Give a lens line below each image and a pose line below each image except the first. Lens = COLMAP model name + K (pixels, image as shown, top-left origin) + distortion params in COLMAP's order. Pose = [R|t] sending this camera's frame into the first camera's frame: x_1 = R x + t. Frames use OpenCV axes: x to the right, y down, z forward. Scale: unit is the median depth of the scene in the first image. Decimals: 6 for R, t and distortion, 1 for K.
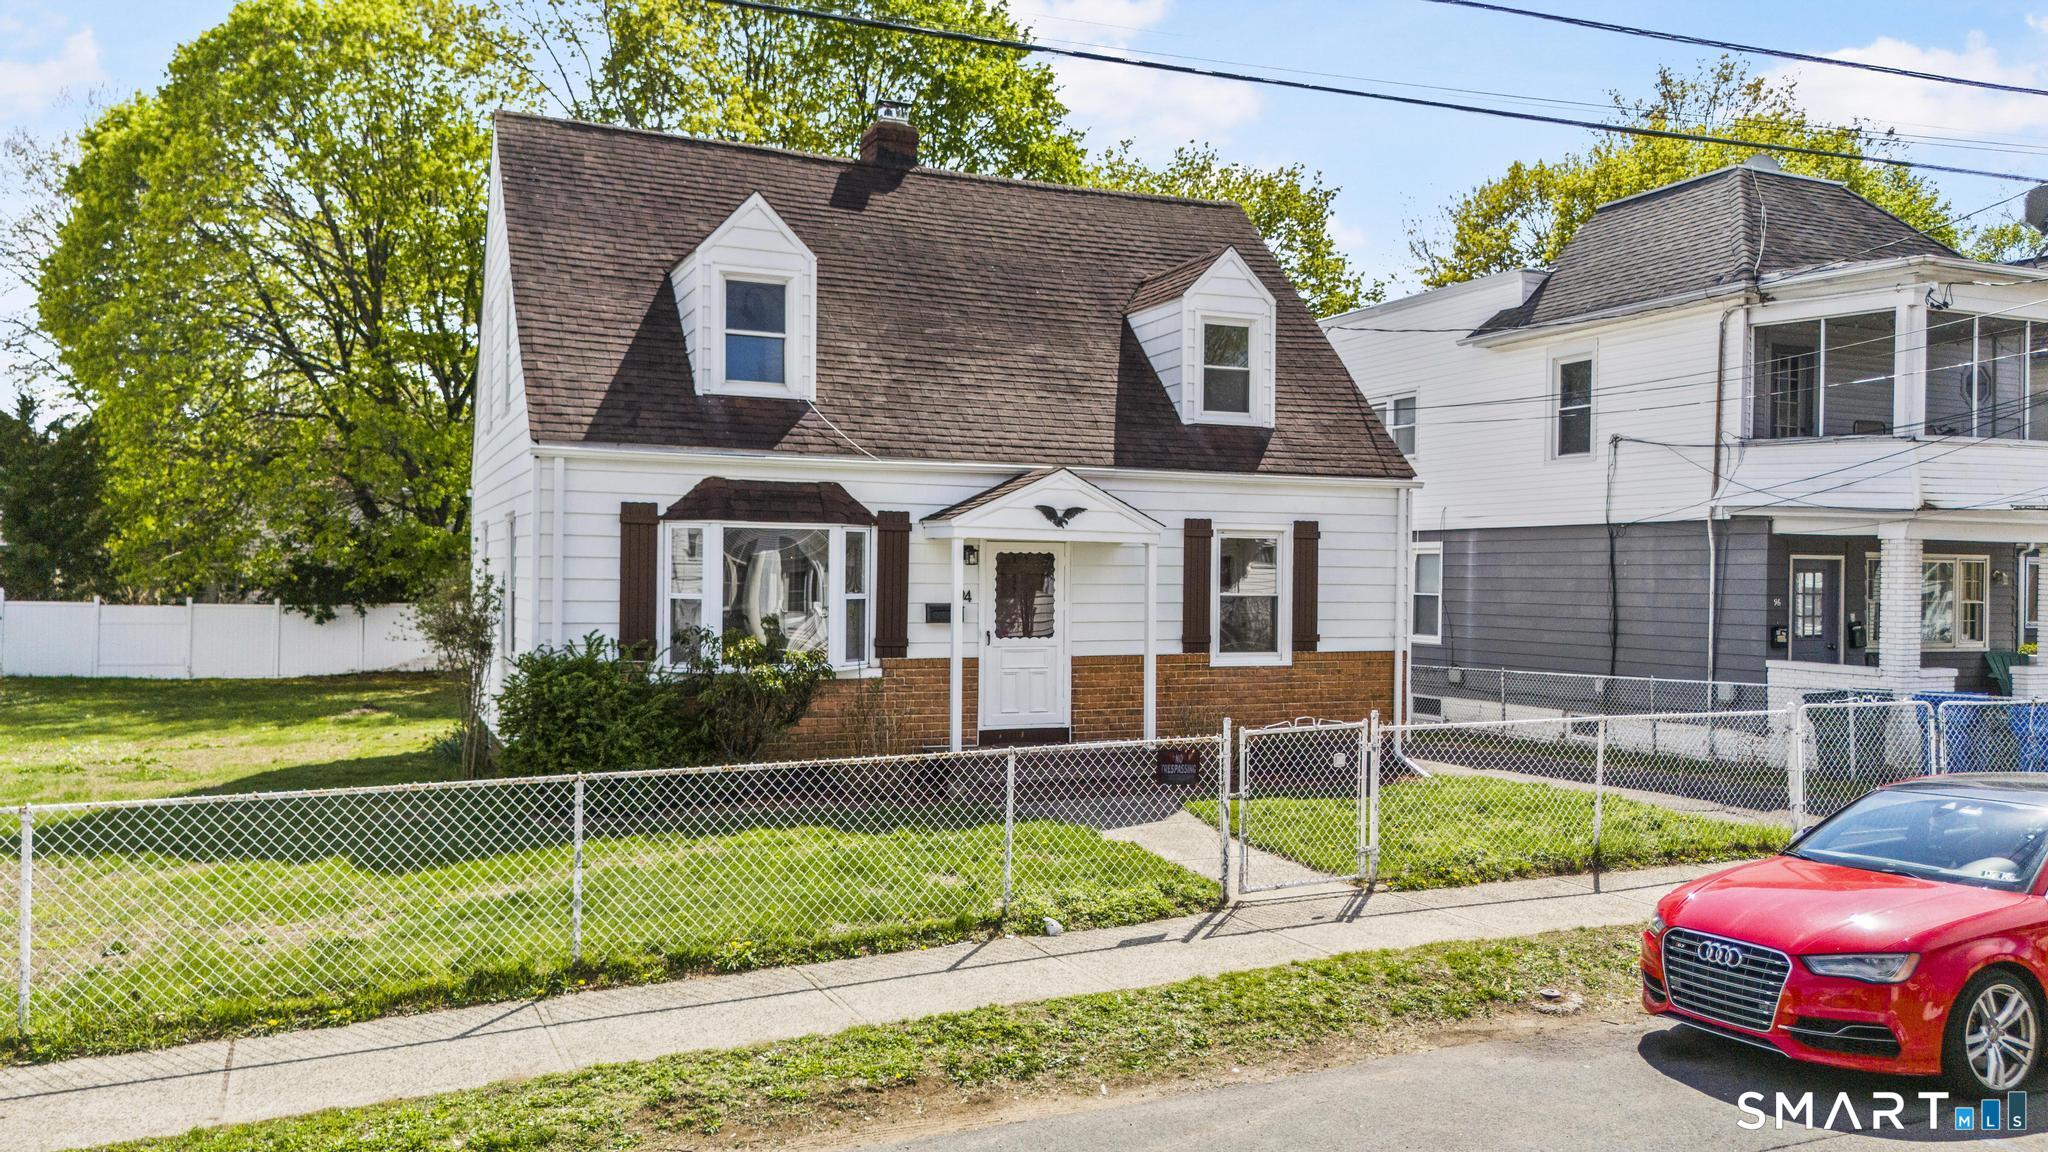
lens RADIAL K [[1490.8, 0, 1024.0], [0, 1490.8, 576.0], [0, 0, 1]] dist [0.054270, -0.003969]
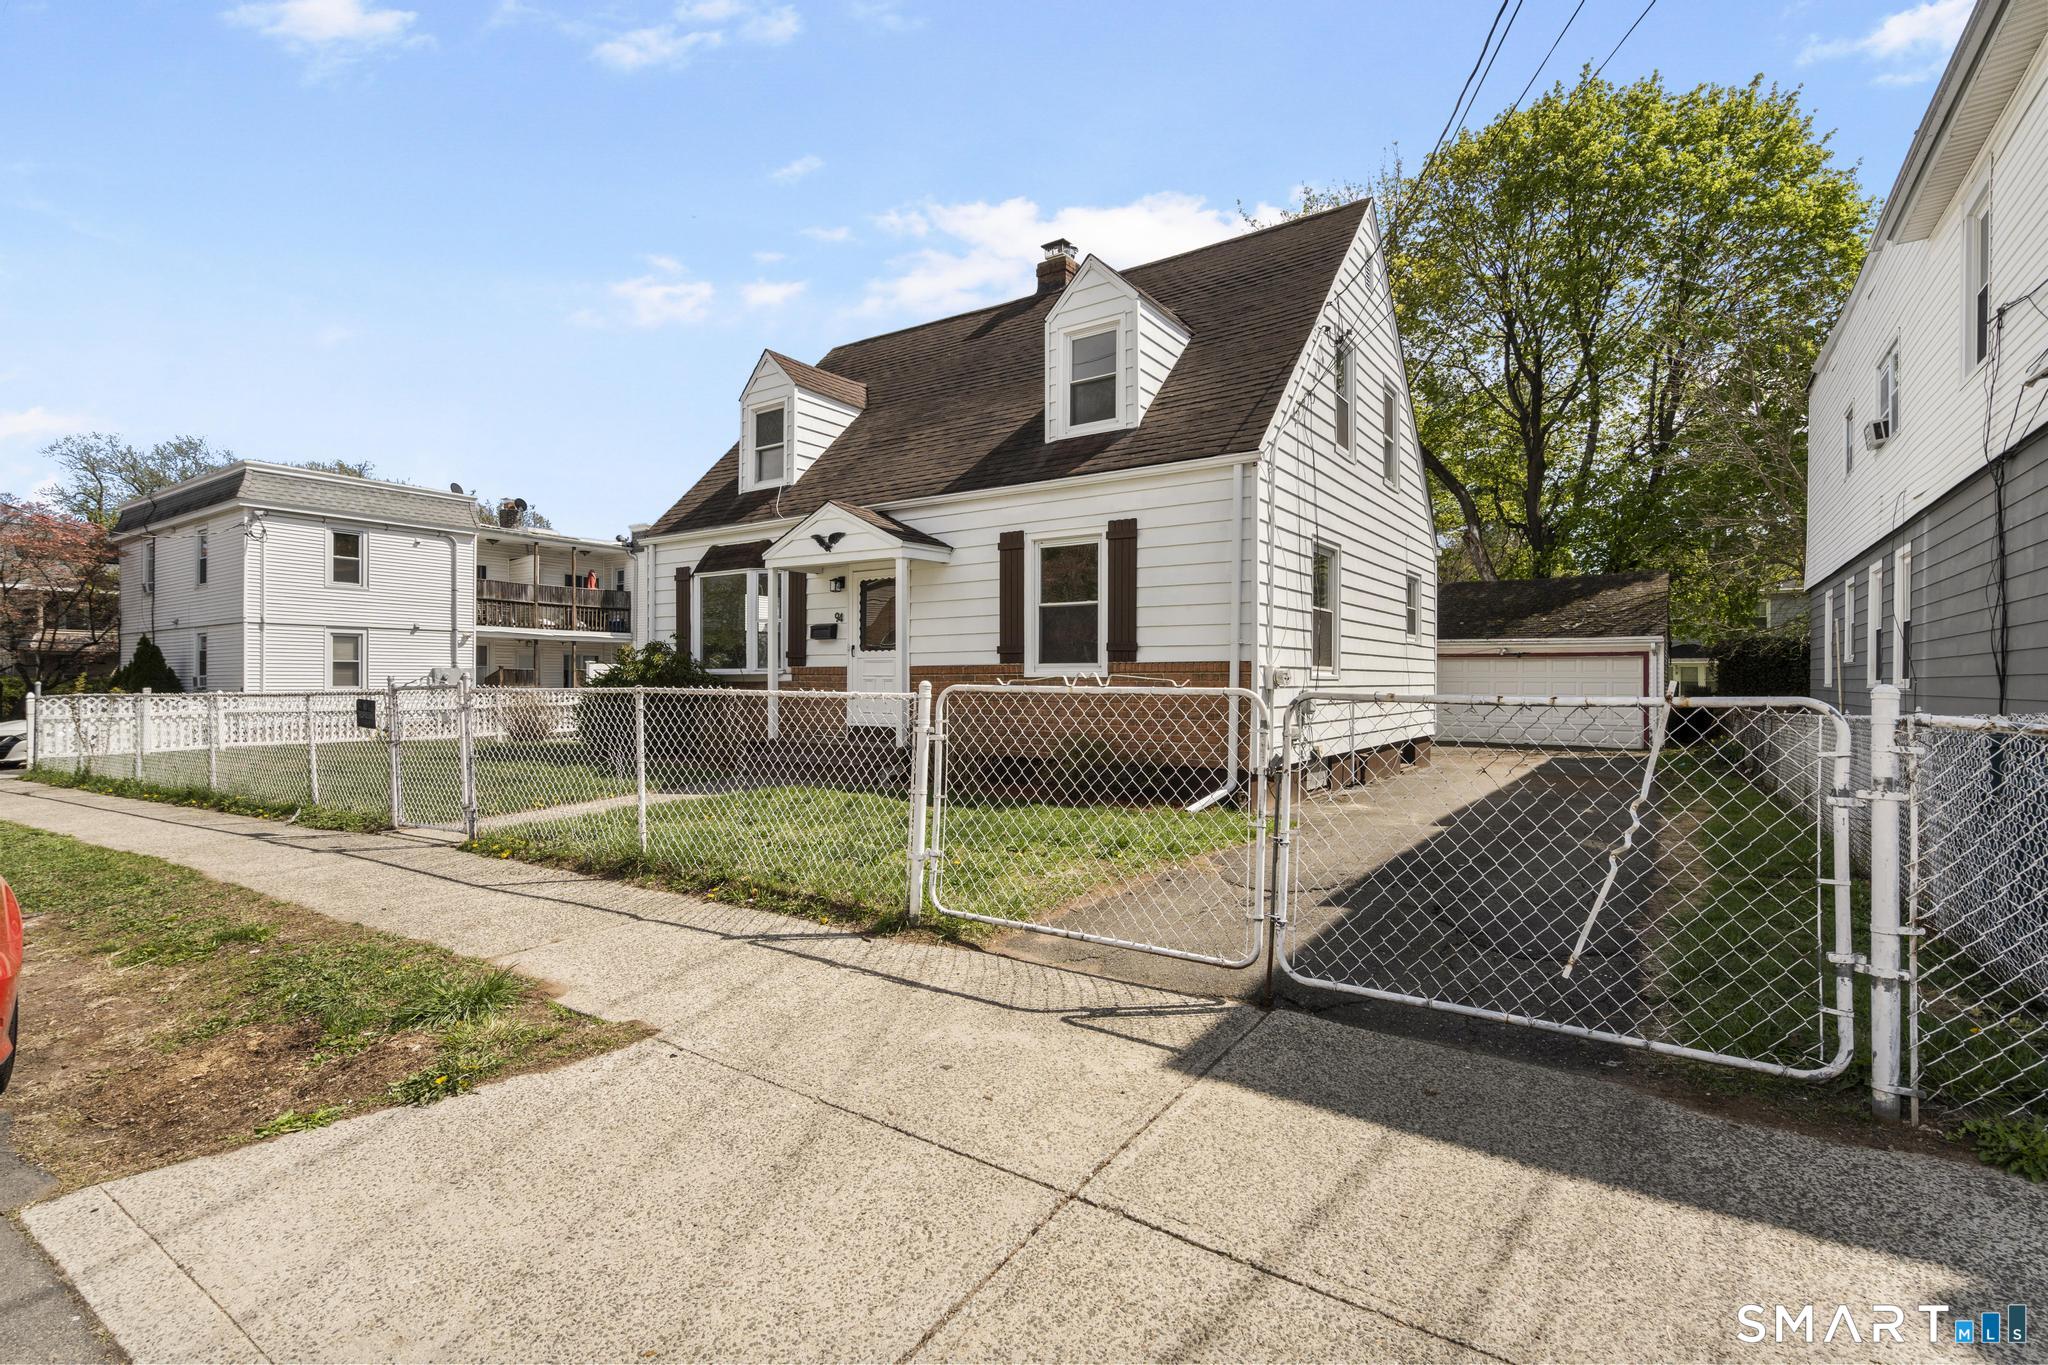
lens RADIAL K [[938.2, 0, 1024.0], [0, 938.2, 682.5], [0, 0, 1]] dist [-0.009164, 0.005969]
pose [[0.530870, -0.008295, -0.847412, 0.666362], [0.001573, 0.999960, -0.008802, 0.070512], [0.847452, 0.003339, 0.530862, 0.667130]]
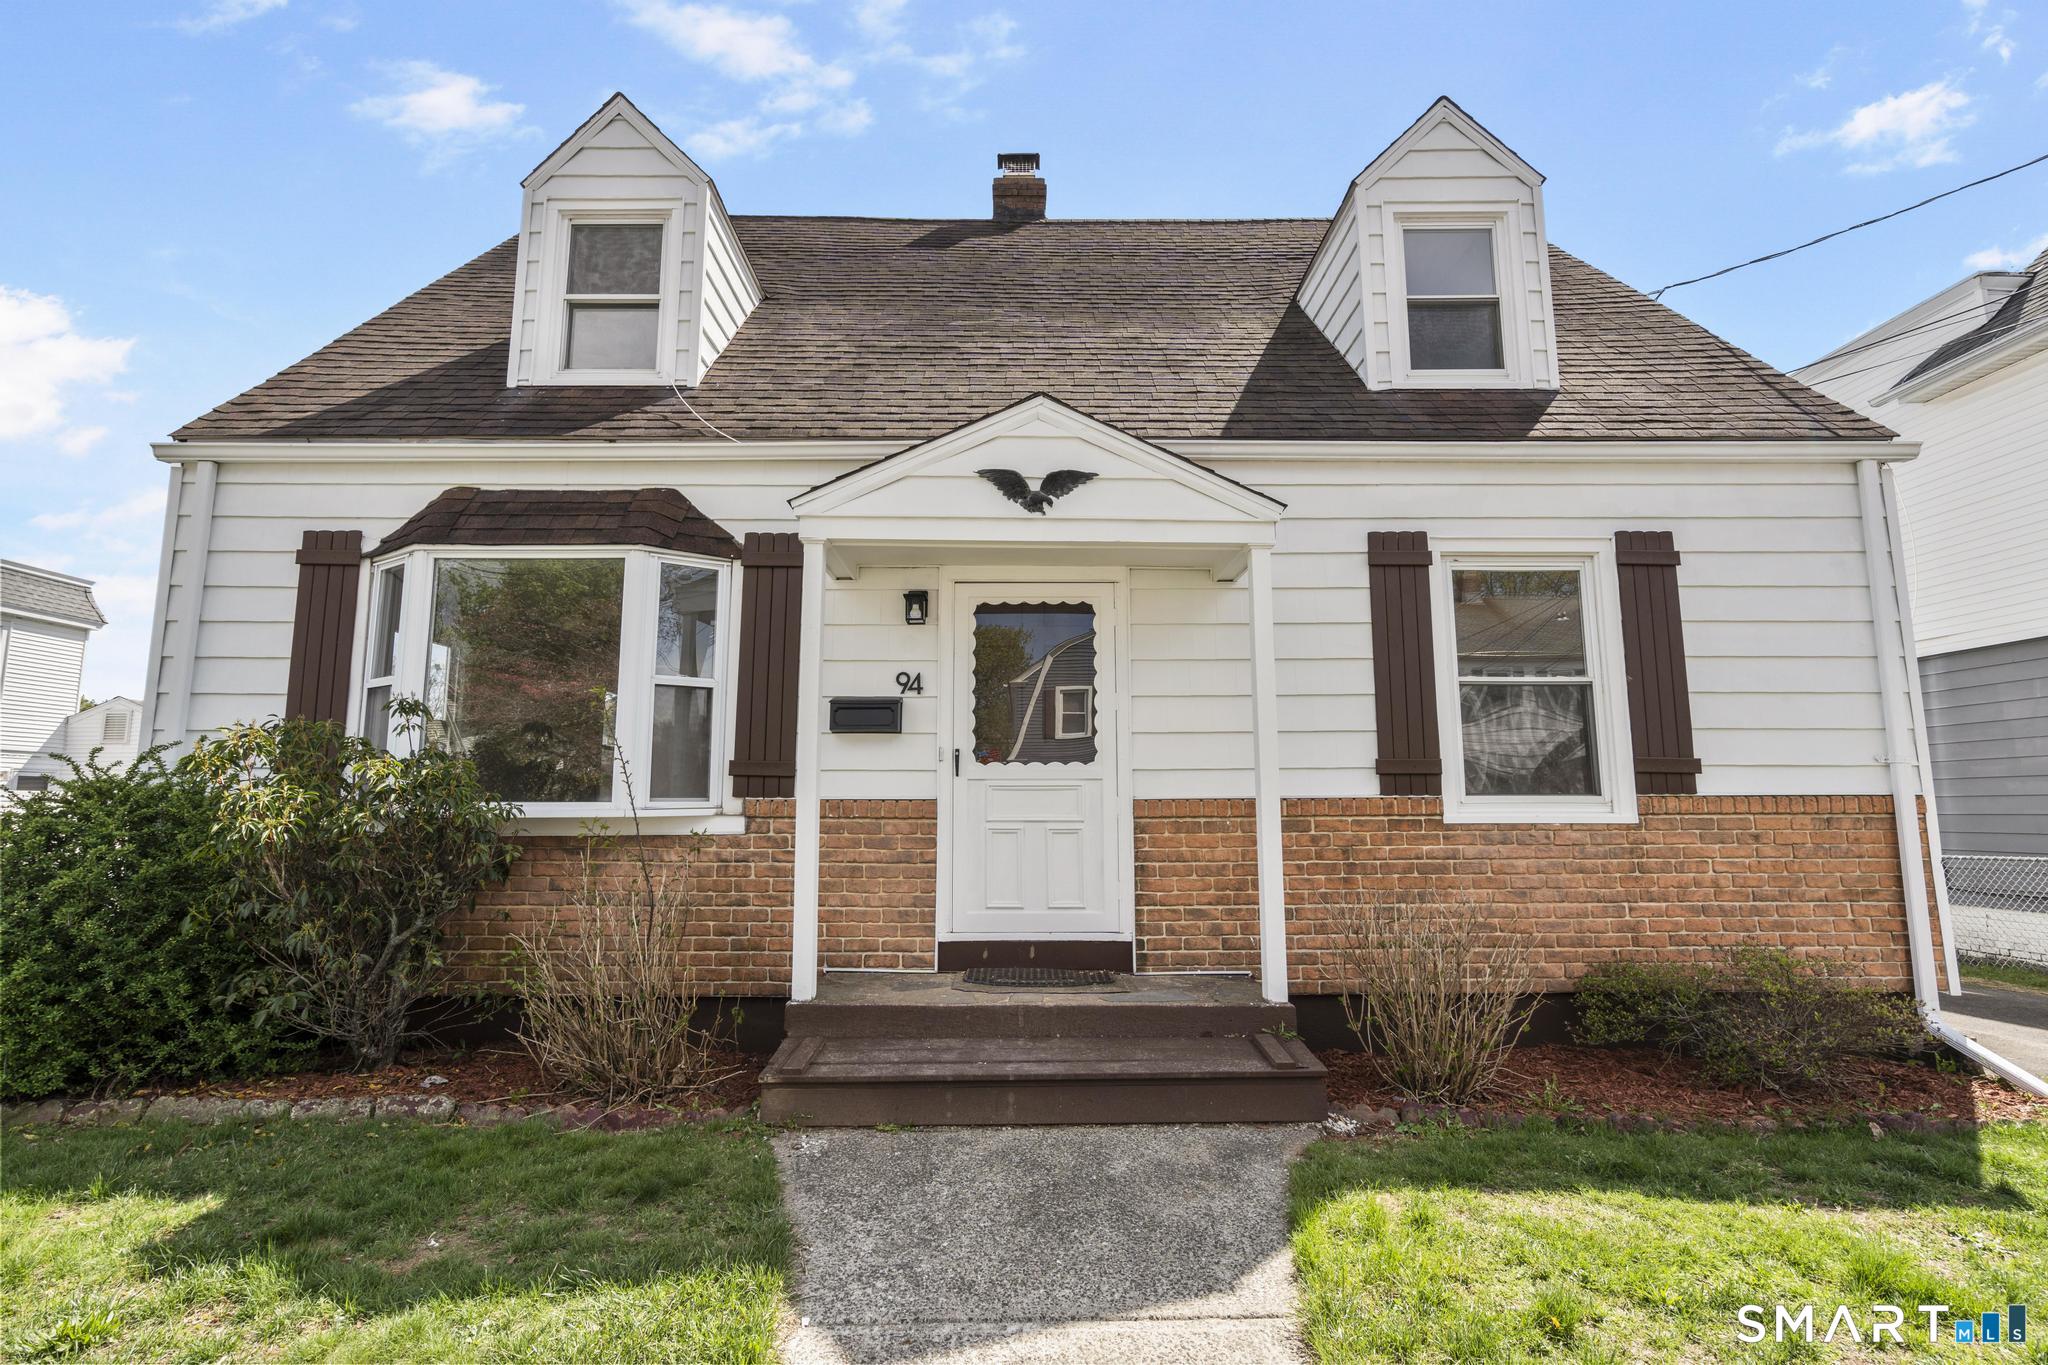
lens RADIAL K [[938.2, 0, 1024.0], [0, 938.2, 682.5], [0, 0, 1]] dist [-0.009164, 0.005969]
pose [[0.919066, -0.062621, -0.389096, 0.121126], [0.009851, 0.990637, -0.136164, 0.055725], [0.393980, 0.121311, 0.911078, 0.662450]]
